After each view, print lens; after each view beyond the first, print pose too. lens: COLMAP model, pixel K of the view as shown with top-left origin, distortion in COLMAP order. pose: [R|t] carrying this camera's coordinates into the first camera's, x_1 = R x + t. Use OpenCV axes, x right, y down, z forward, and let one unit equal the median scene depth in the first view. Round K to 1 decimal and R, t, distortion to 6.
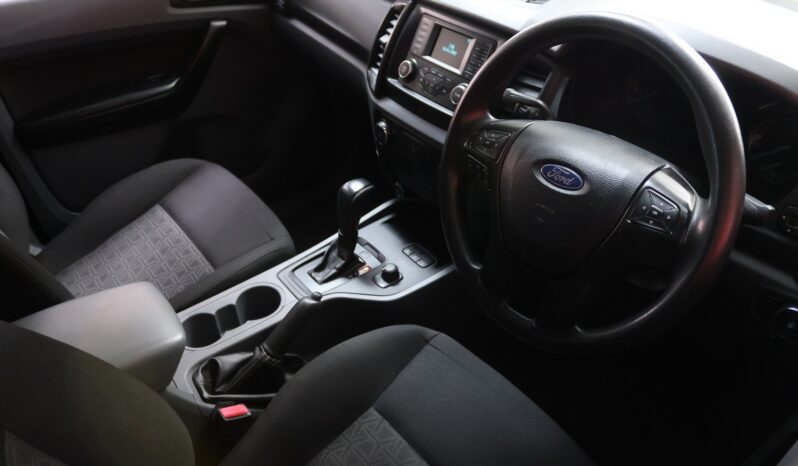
lens RADIAL K [[649.5, 0, 399.0], [0, 649.5, 233.0], [0, 0, 1]] dist [-0.125822, 0.005416]
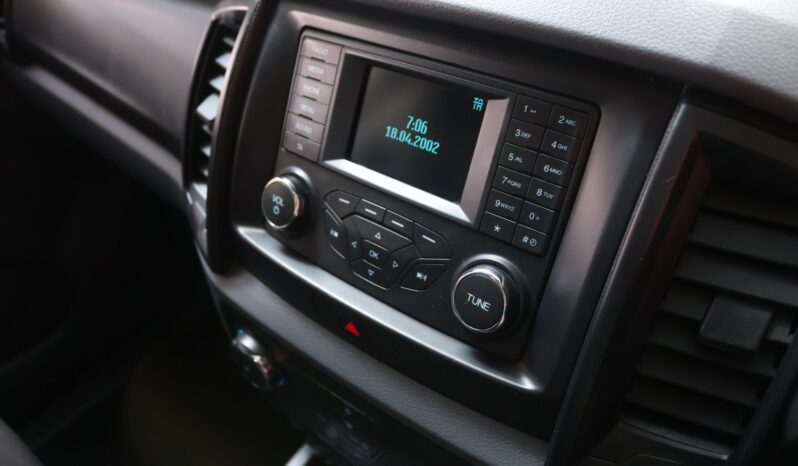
lens RADIAL K [[649.5, 0, 399.0], [0, 649.5, 233.0], [0, 0, 1]] dist [-0.125822, 0.005416]
pose [[0.970534, -0.191536, 0.146208, 0.017612], [0.187665, 0.981420, 0.039957, -0.240543], [-0.151145, -0.011342, 0.988447, 0.657557]]
